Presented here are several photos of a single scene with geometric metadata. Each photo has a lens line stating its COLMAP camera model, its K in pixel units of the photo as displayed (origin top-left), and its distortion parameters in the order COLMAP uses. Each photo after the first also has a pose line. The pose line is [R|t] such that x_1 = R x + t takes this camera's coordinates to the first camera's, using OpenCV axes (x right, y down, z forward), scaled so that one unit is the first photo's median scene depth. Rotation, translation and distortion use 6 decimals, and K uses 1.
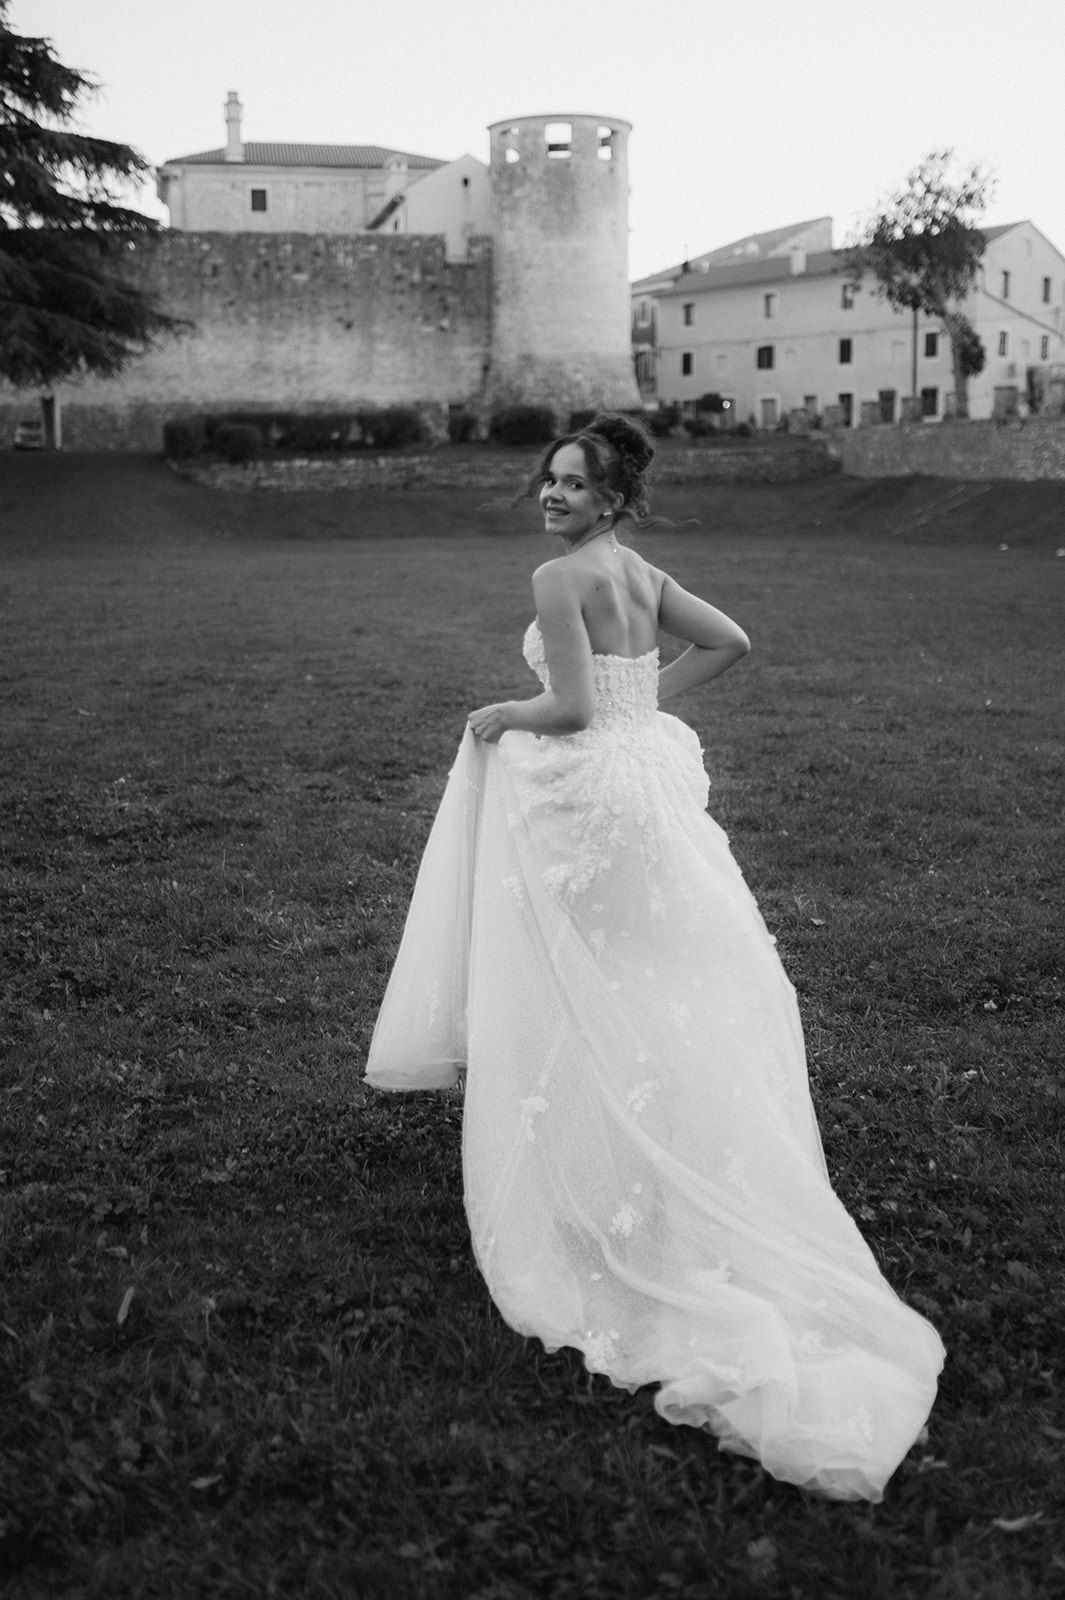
lens RADIAL K [[1624.7, 0, 437.6], [0, 1624.7, 812.6], [0, 0, 1]] dist [-0.050425, 0.000000]
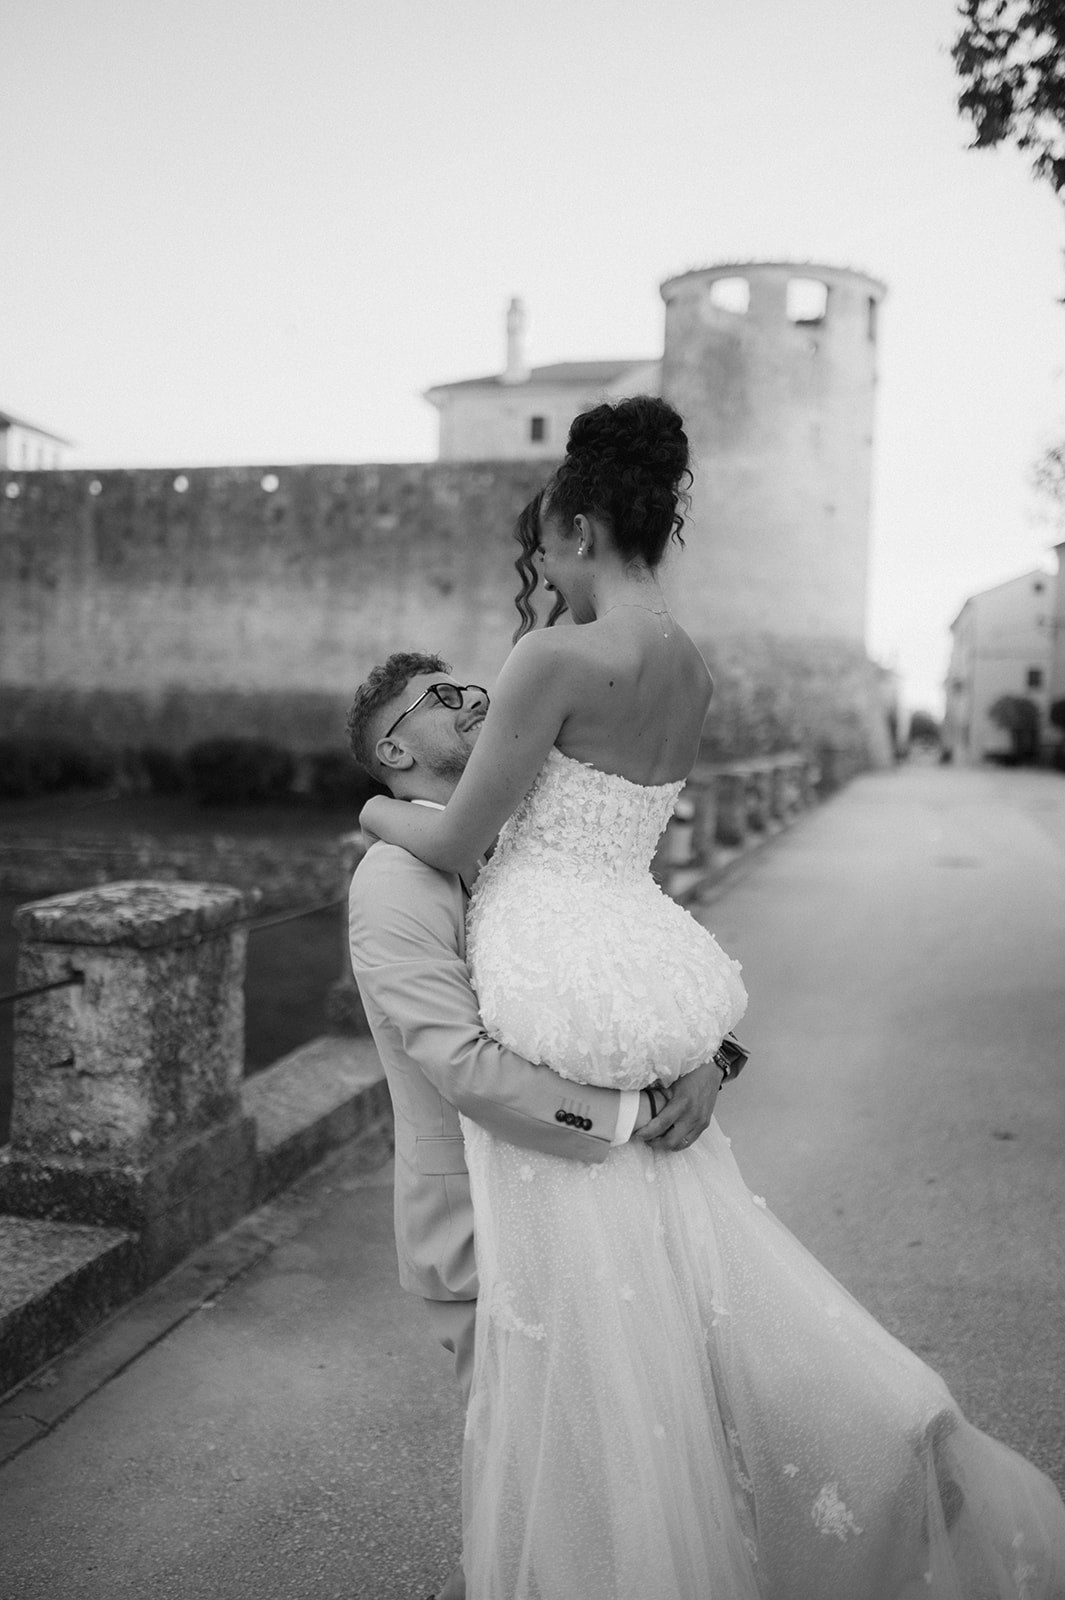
lens RADIAL K [[1534.1, 0, 540.8], [0, 1534.1, 881.1], [0, 0, 1]] dist [-0.043107, 0.000000]
pose [[0.892336, 0.088681, -0.442574, 0.288993], [-0.132887, 0.988668, -0.069827, -0.136267], [0.431367, 0.121122, 0.894009, 0.443300]]
